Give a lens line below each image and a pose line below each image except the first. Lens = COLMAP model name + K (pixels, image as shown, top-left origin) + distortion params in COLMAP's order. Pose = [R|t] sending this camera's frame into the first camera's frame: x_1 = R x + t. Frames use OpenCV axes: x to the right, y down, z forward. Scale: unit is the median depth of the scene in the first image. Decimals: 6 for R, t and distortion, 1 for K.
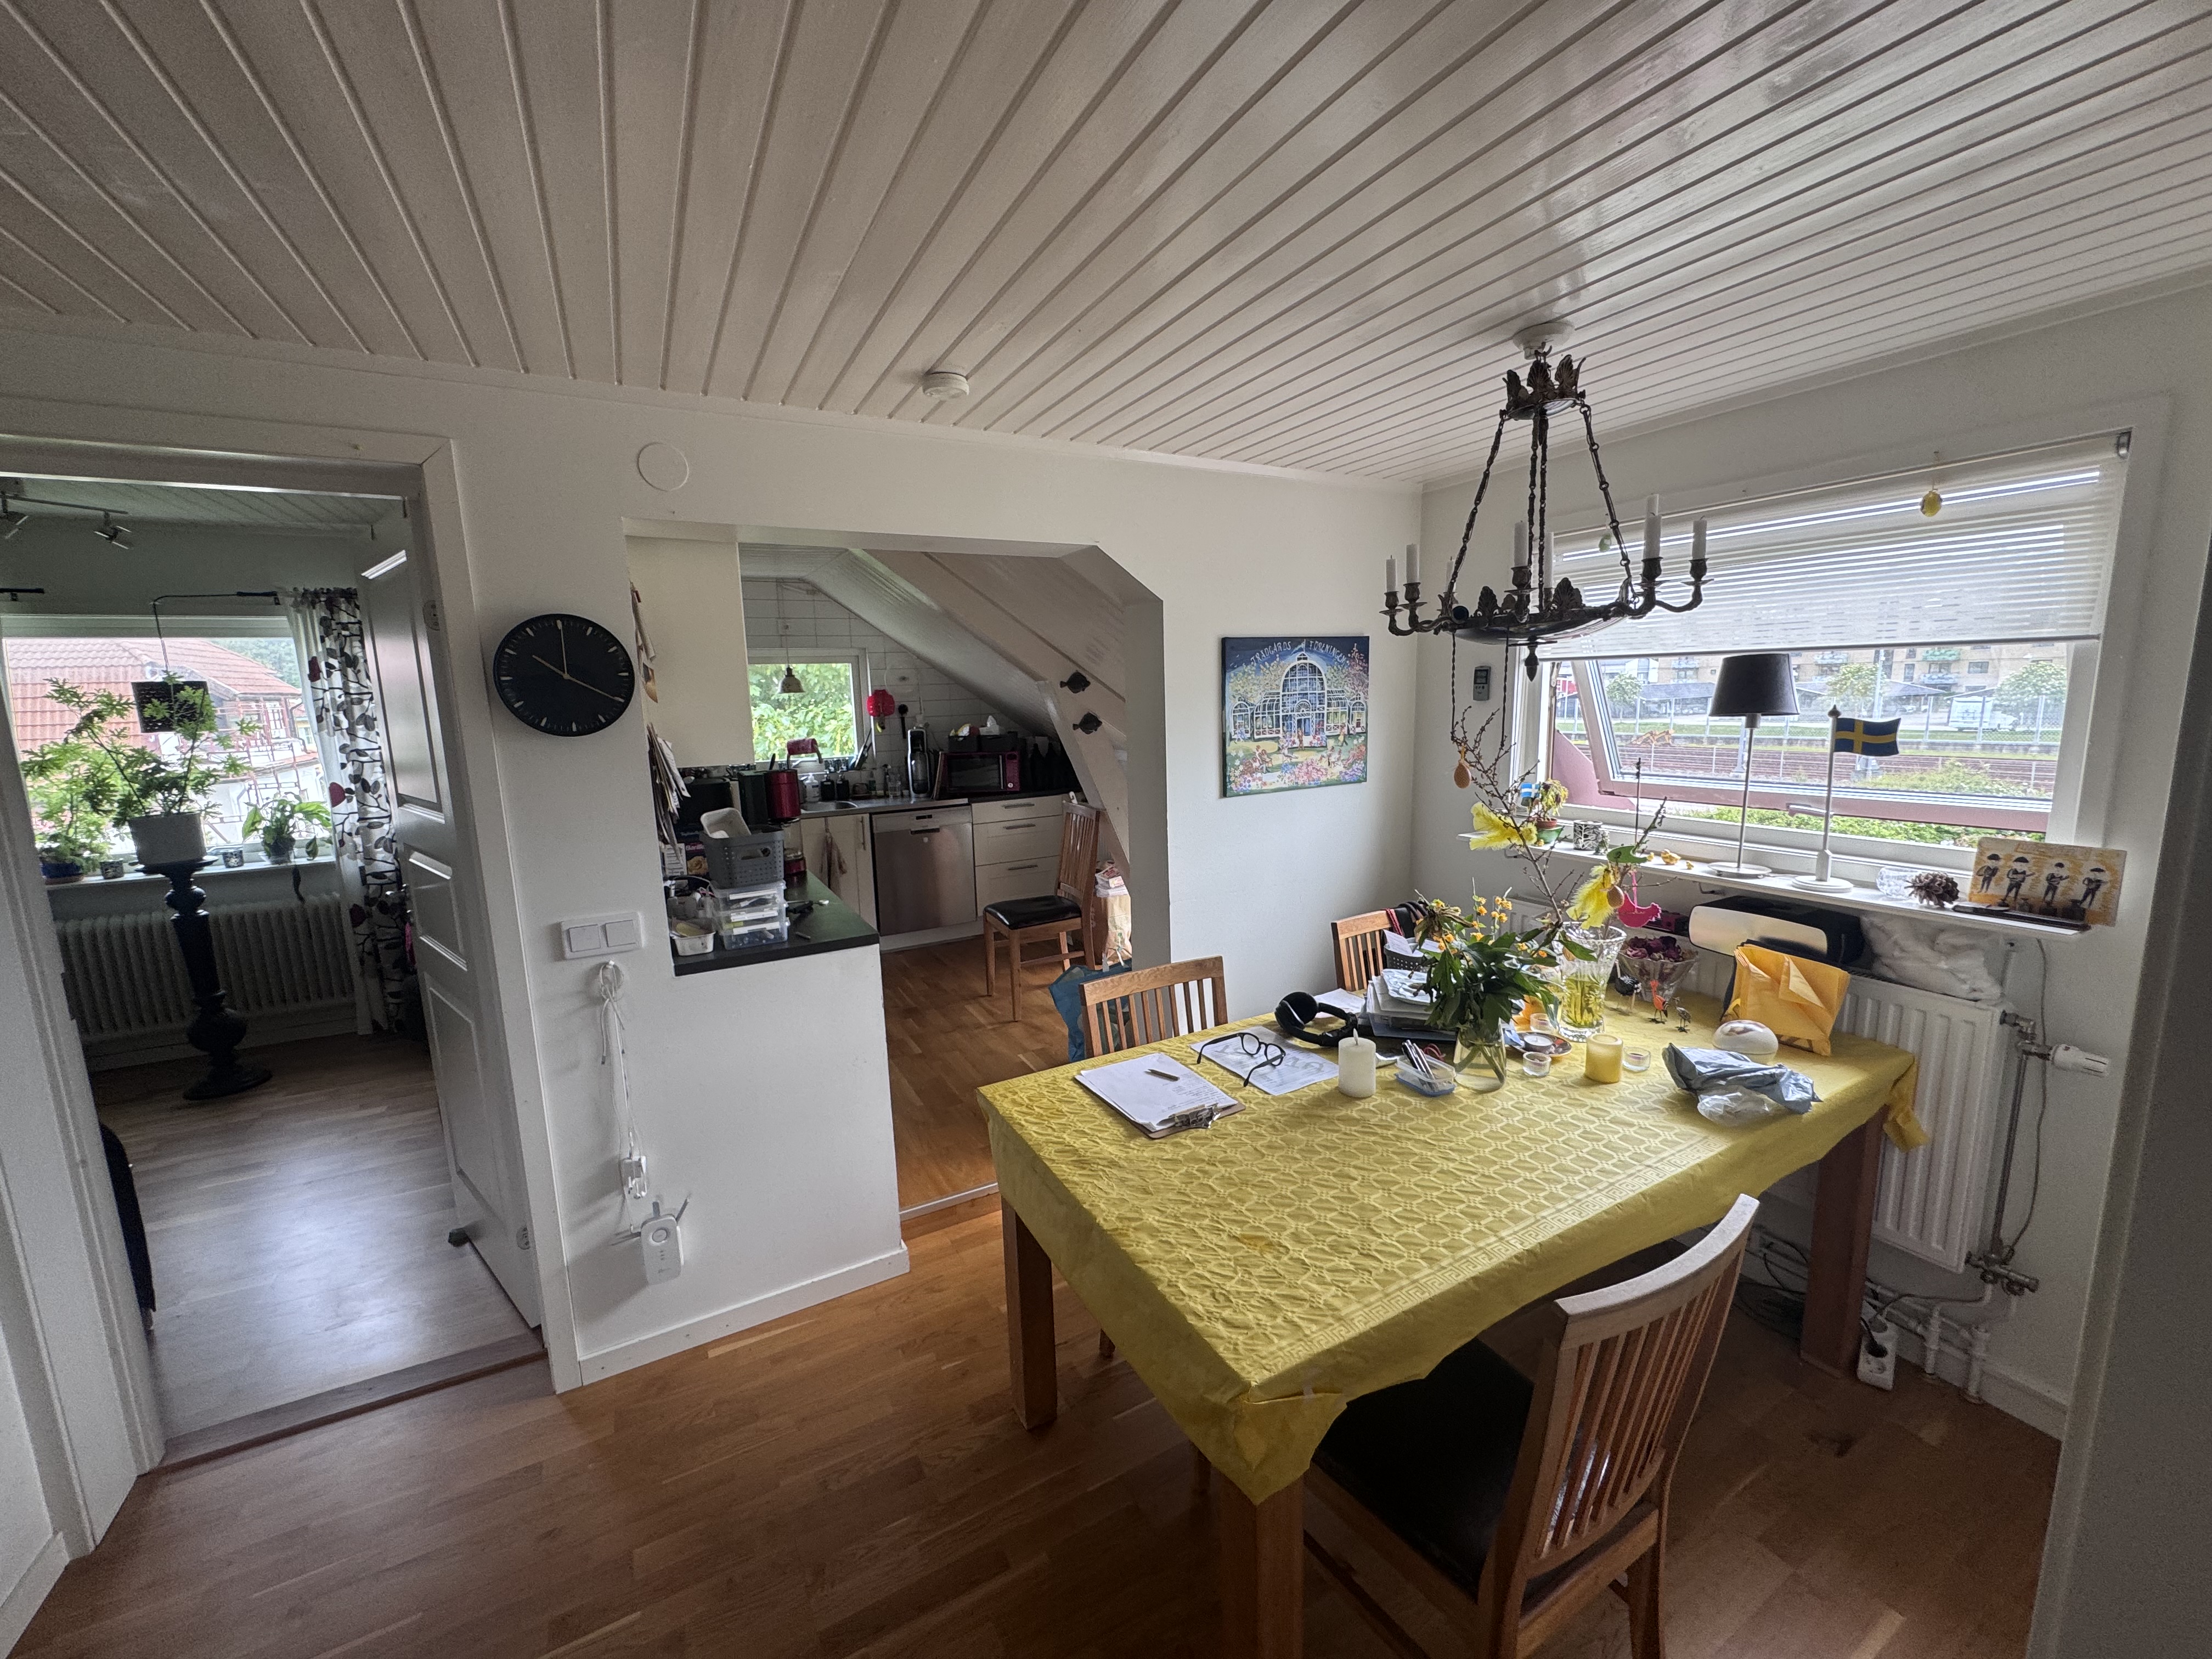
lens RADIAL K [[882.4, 0, 1106.0], [0, 882.4, 829.5], [0, 0, 1]] dist [-0.003131, -0.000330]
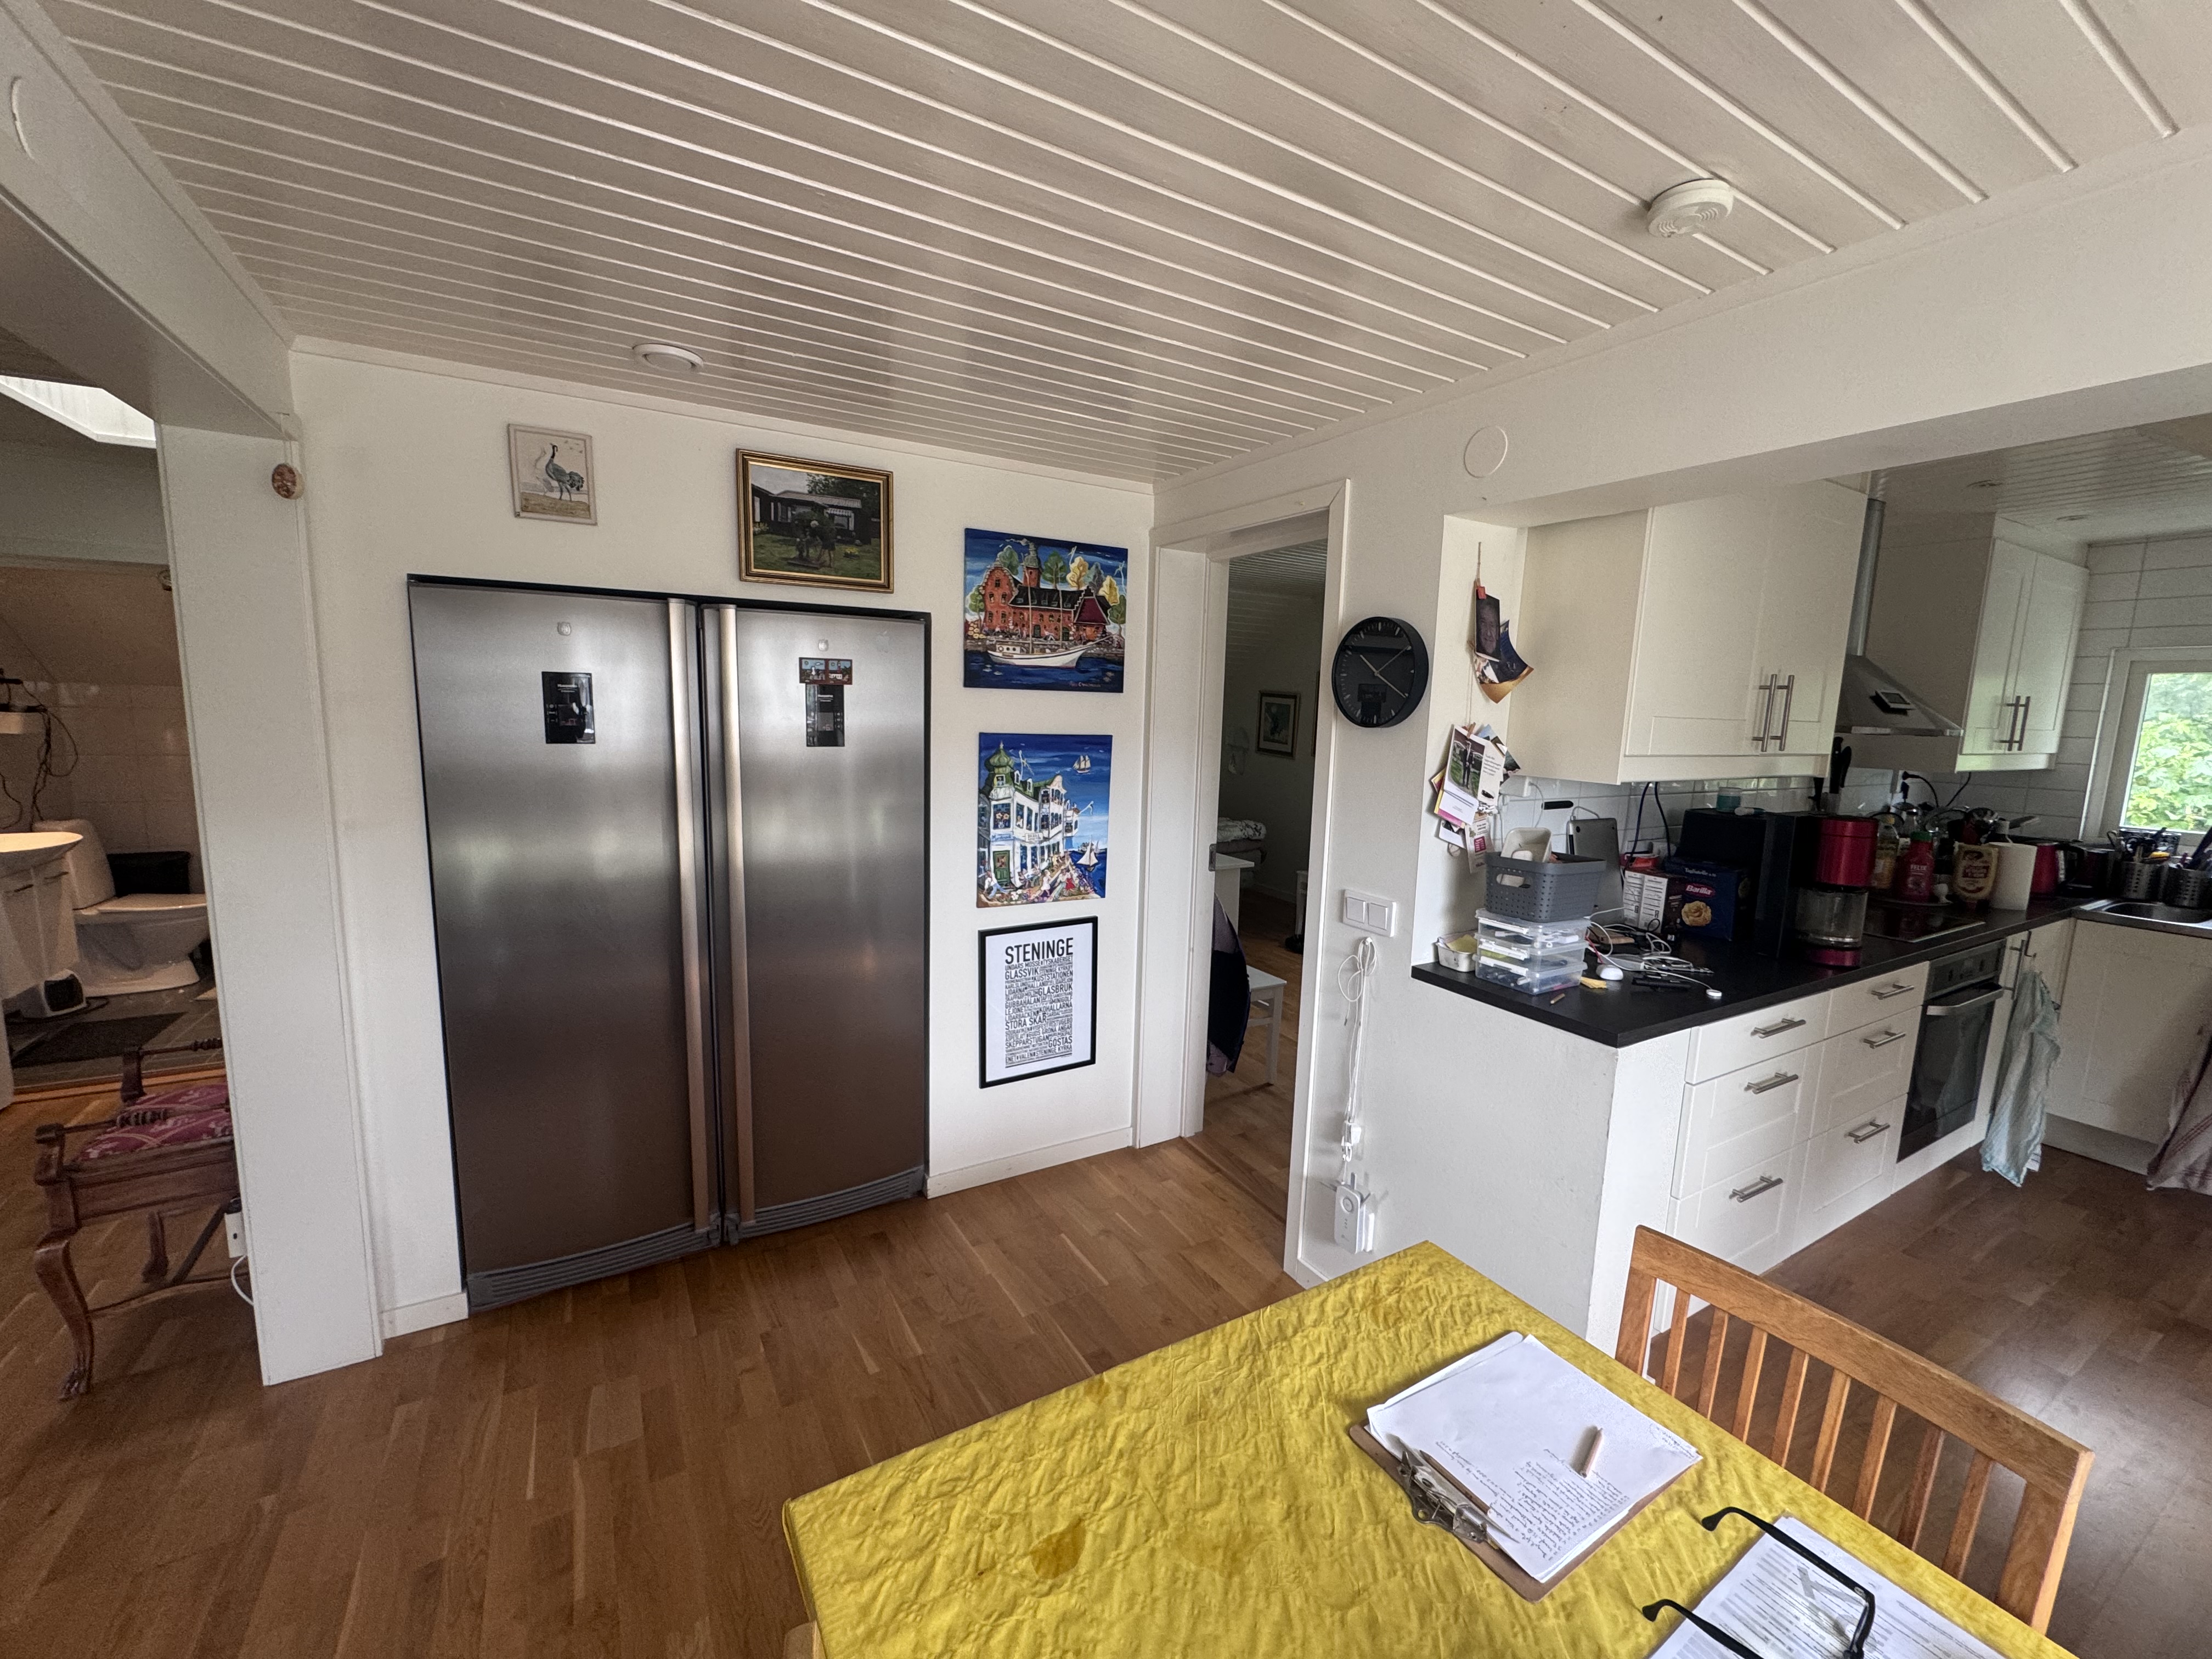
lens RADIAL K [[882.4, 0, 1106.0], [0, 882.4, 829.5], [0, 0, 1]] dist [-0.003131, -0.000330]
pose [[0.028173, 0.167144, -0.985530, 0.227834], [-0.186350, 0.969516, 0.159101, -0.044556], [0.982079, 0.179171, 0.058461, 0.290576]]
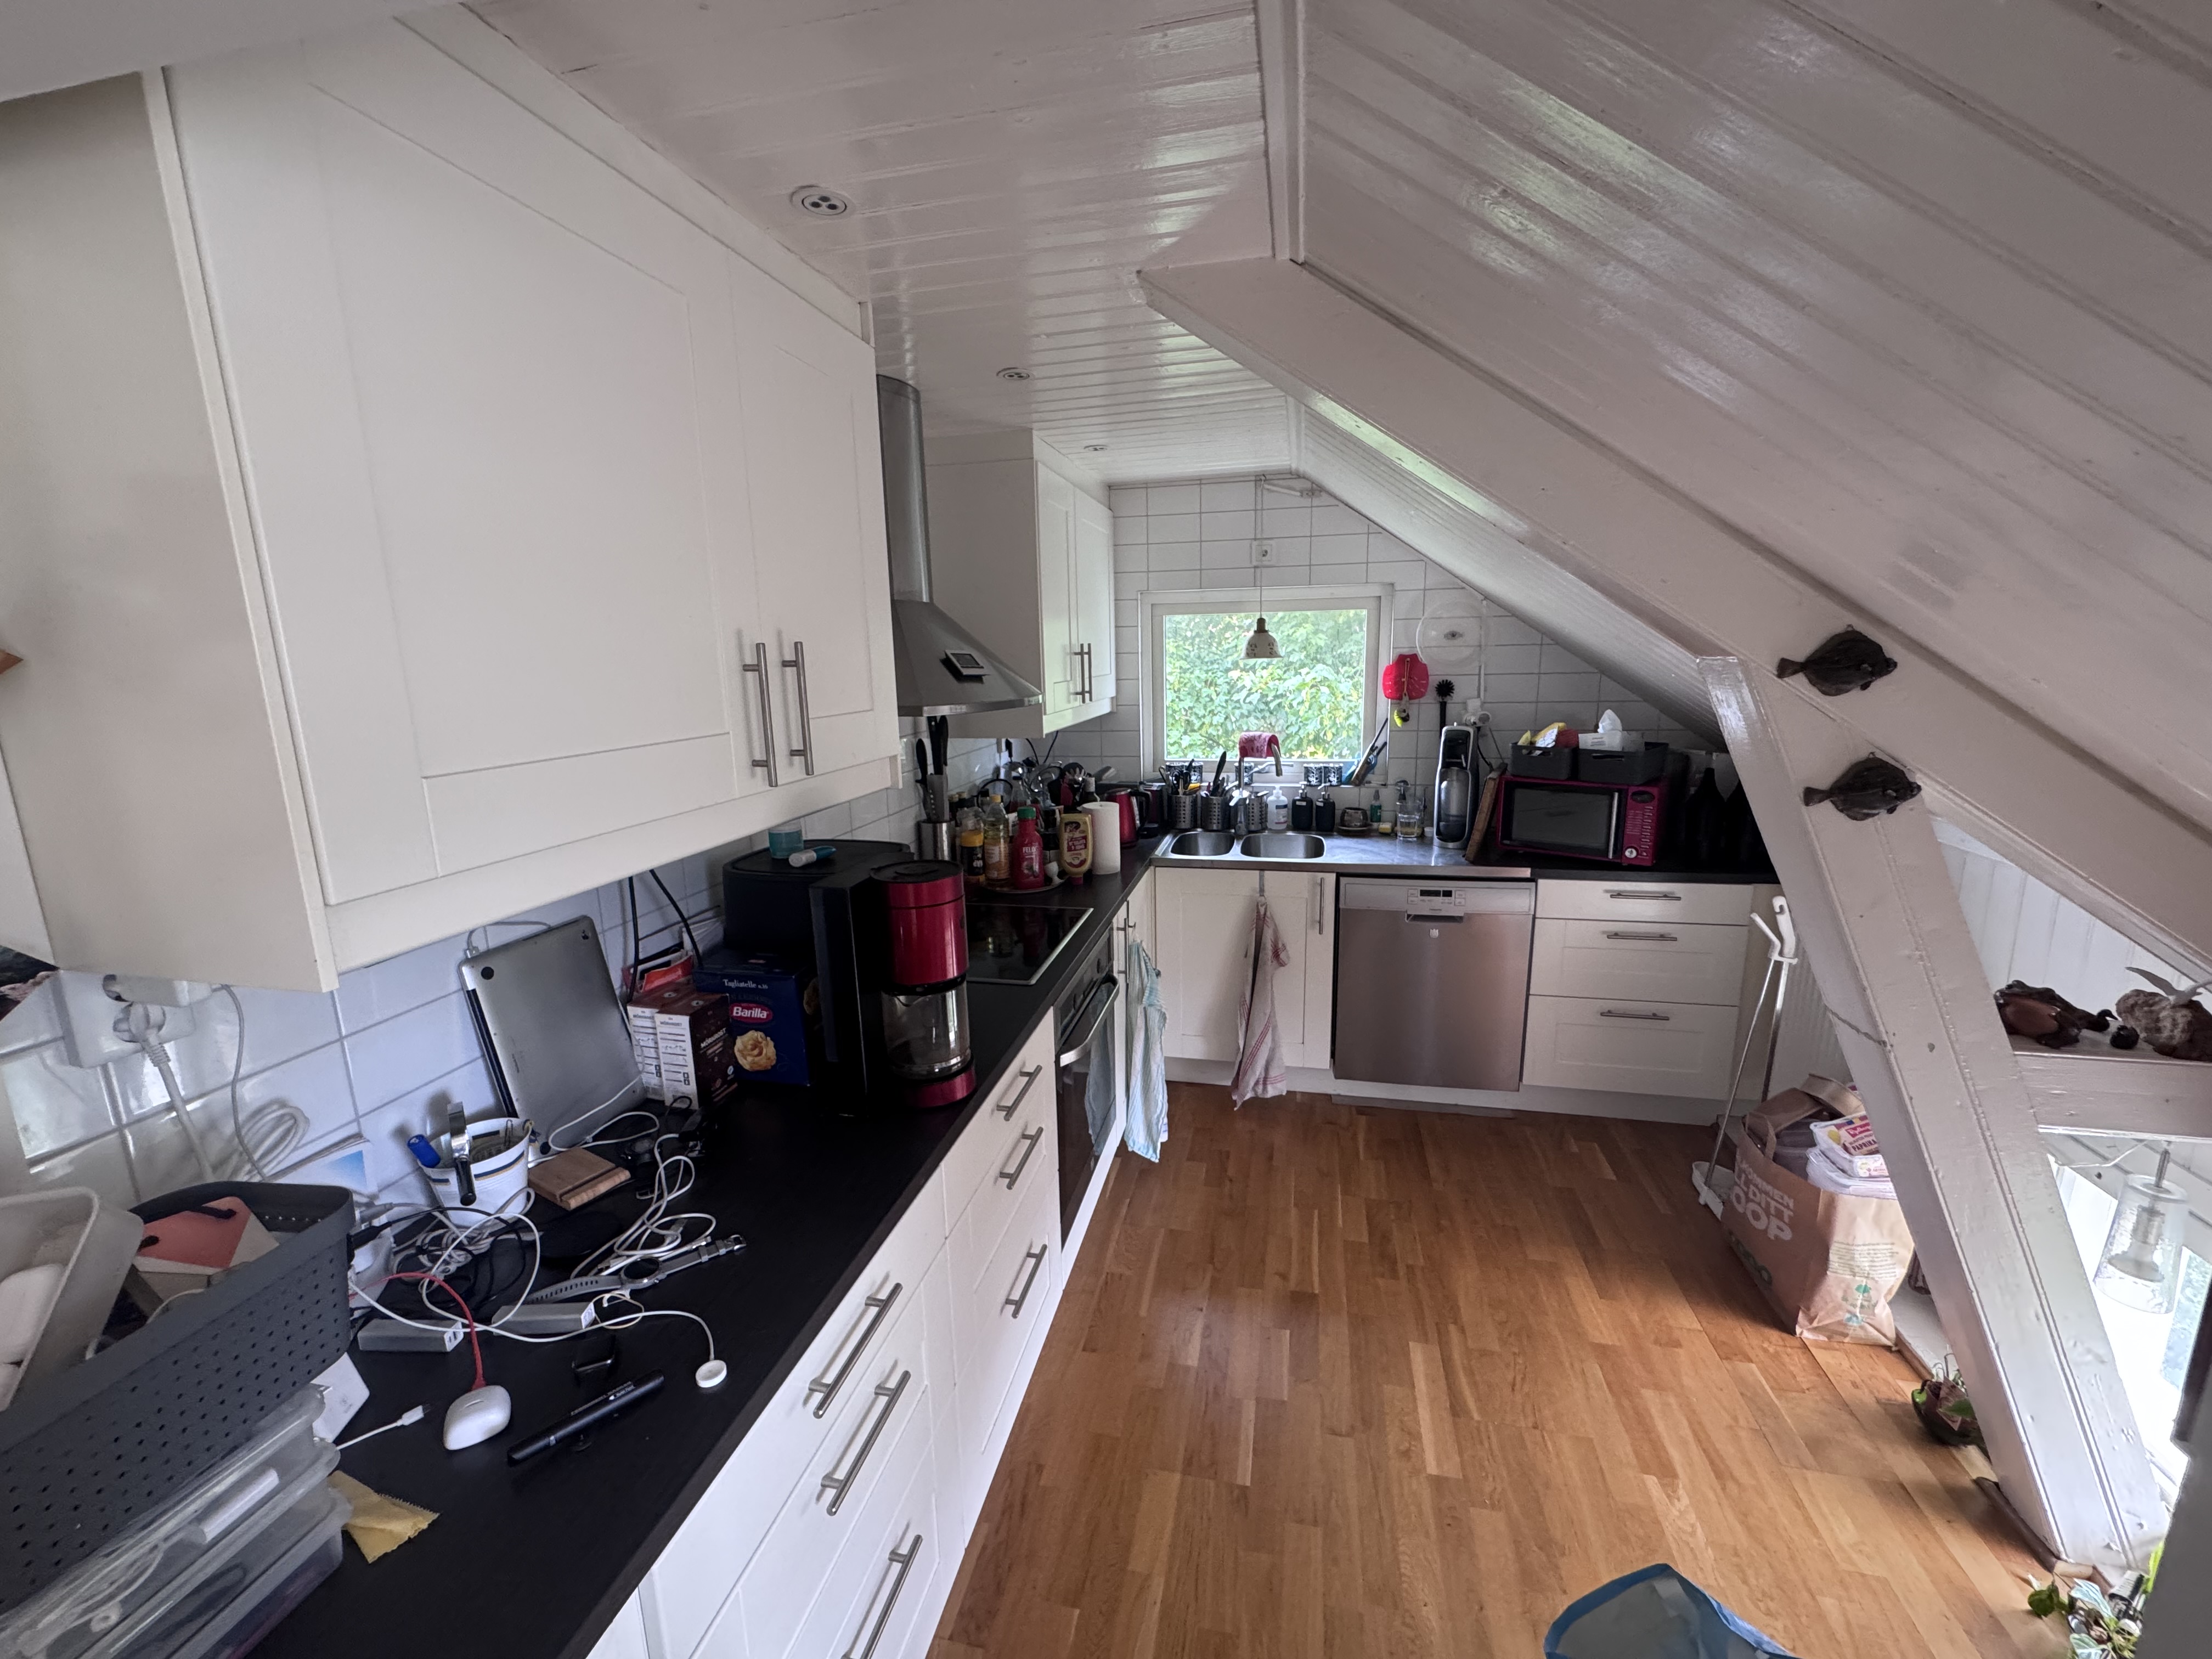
lens RADIAL K [[882.4, 0, 1106.0], [0, 882.4, 829.5], [0, 0, 1]] dist [-0.003131, -0.000330]
pose [[0.757011, 0.142570, -0.637659, -0.021935], [-0.103750, 0.989751, 0.098123, -0.104488], [0.645113, -0.008123, 0.764044, 0.550243]]
